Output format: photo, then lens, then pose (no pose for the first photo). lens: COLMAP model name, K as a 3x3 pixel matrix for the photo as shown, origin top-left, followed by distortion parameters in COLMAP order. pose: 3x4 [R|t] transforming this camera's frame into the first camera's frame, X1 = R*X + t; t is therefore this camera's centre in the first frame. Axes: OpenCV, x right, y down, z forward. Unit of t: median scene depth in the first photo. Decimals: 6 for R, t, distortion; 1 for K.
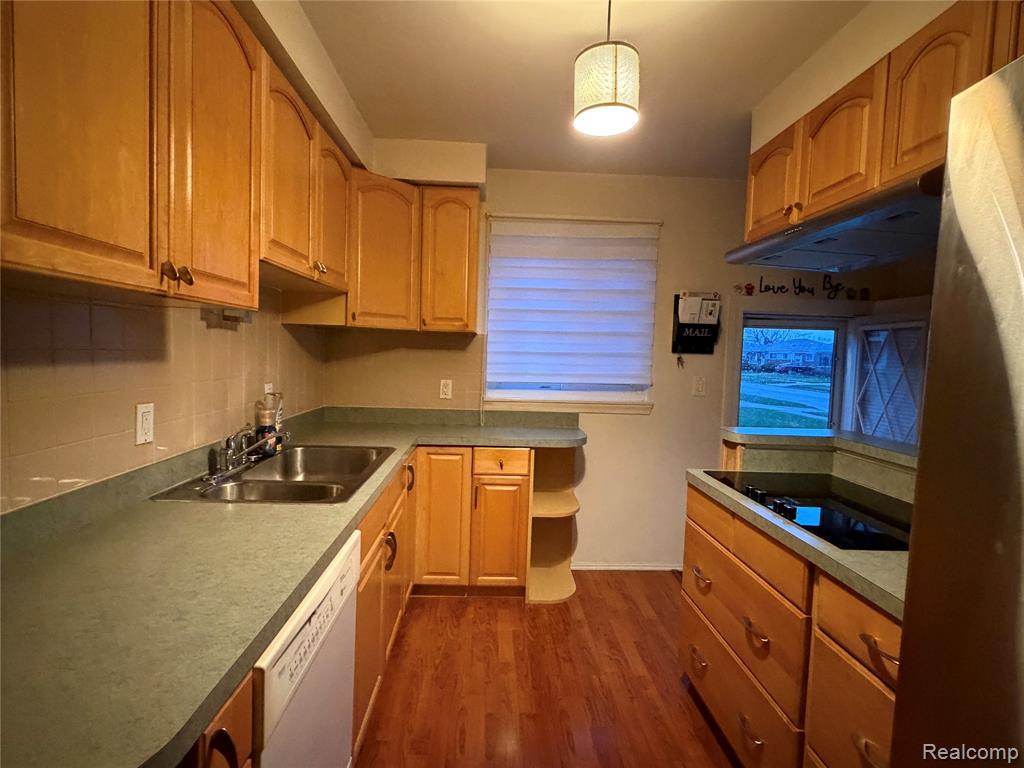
lens RADIAL K [[502.5, 0, 512.1], [0, 502.5, 379.9], [0, 0, 1]] dist [0.001583, 0.000145]
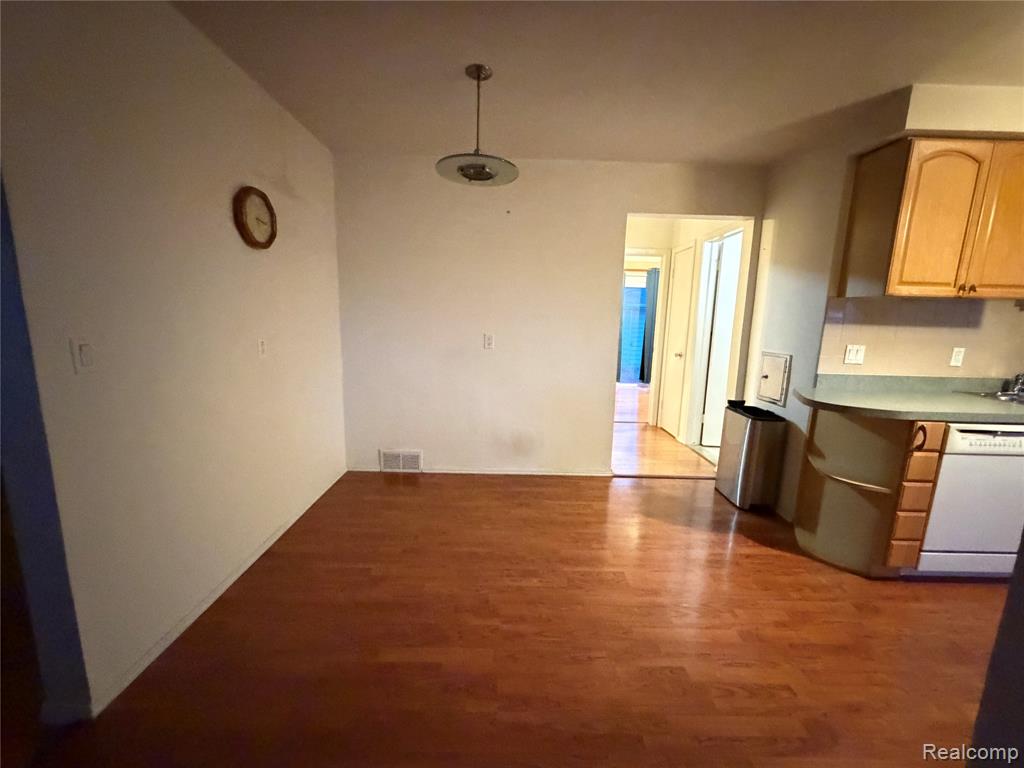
lens RADIAL K [[407.1, 0, 513.9], [0, 407.1, 384.4], [0, 0, 1]] dist [0.000565, -0.000445]
pose [[-0.033804, 0.136363, -0.990082, 1.228875], [-0.083573, 0.986793, 0.138764, 0.138234], [0.995928, 0.087435, -0.021962, -0.959525]]
